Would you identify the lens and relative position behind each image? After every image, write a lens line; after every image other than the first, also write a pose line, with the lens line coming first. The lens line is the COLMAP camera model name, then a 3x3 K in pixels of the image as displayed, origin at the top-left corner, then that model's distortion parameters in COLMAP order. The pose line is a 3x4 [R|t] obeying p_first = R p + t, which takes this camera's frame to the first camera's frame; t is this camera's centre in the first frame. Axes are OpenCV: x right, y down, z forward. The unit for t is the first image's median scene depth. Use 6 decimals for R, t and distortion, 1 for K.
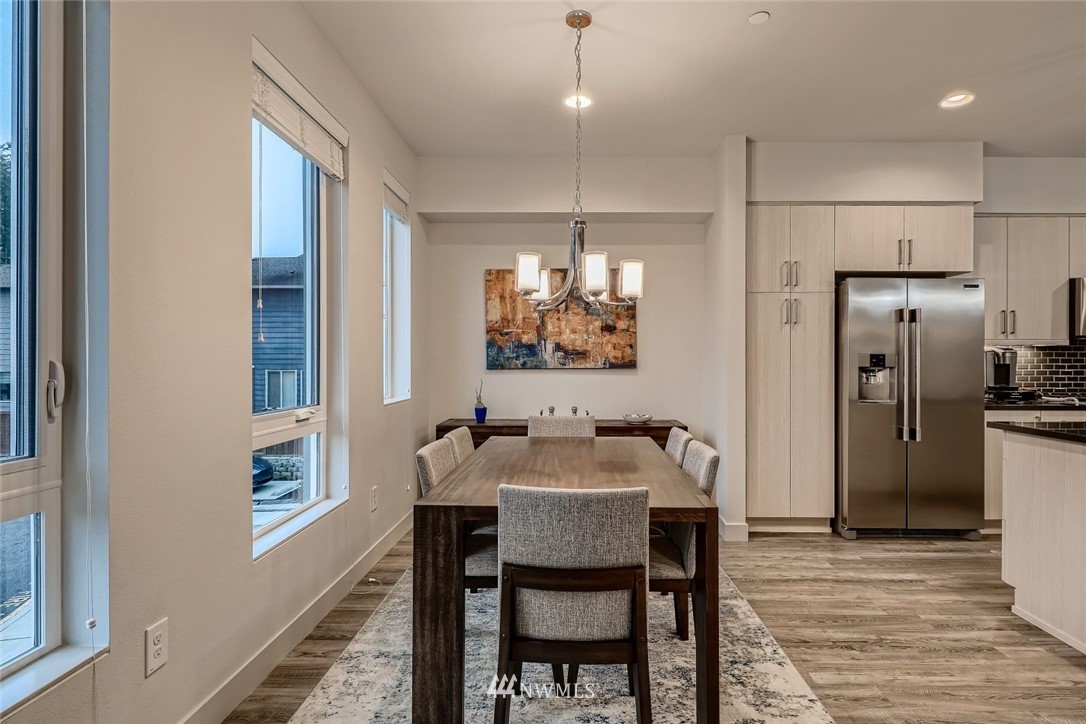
lens RADIAL K [[565.3, 0, 558.2], [0, 565.3, 363.7], [0, 0, 1]] dist [-0.005735, -0.000505]
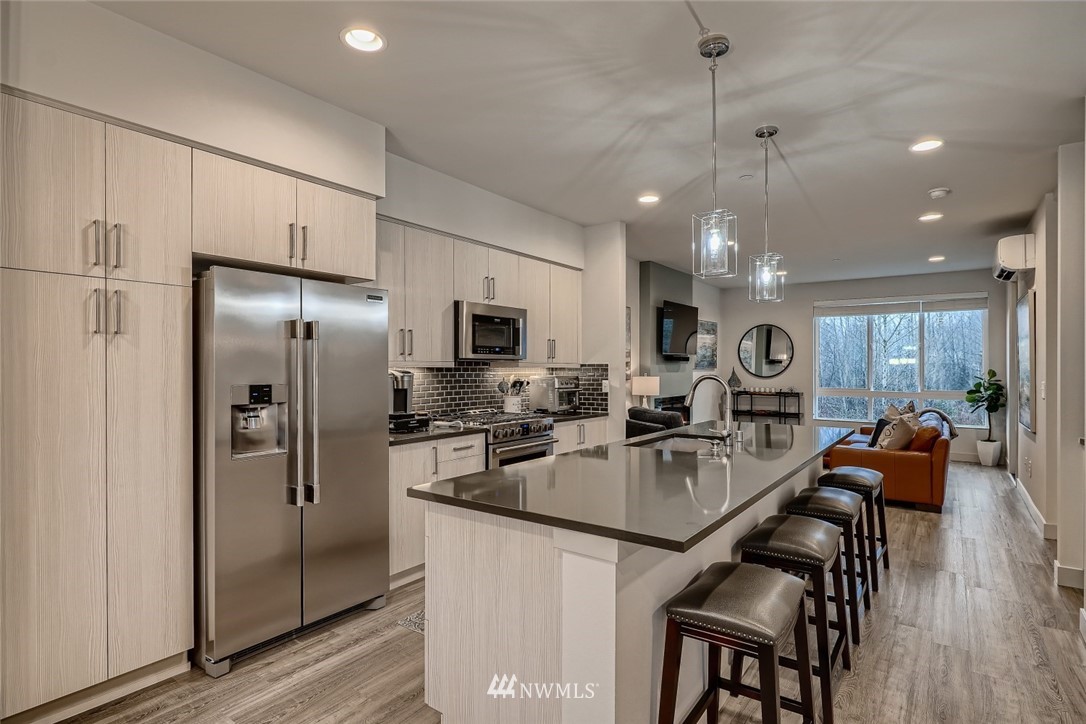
lens RADIAL K [[565.3, 0, 558.2], [0, 565.3, 363.7], [0, 0, 1]] dist [-0.005735, -0.000505]
pose [[0.554362, 0.000721, 0.832275, 0.195984], [0.006603, 0.999964, -0.005264, -0.035583], [-0.832249, 0.008413, 0.554338, 0.319674]]
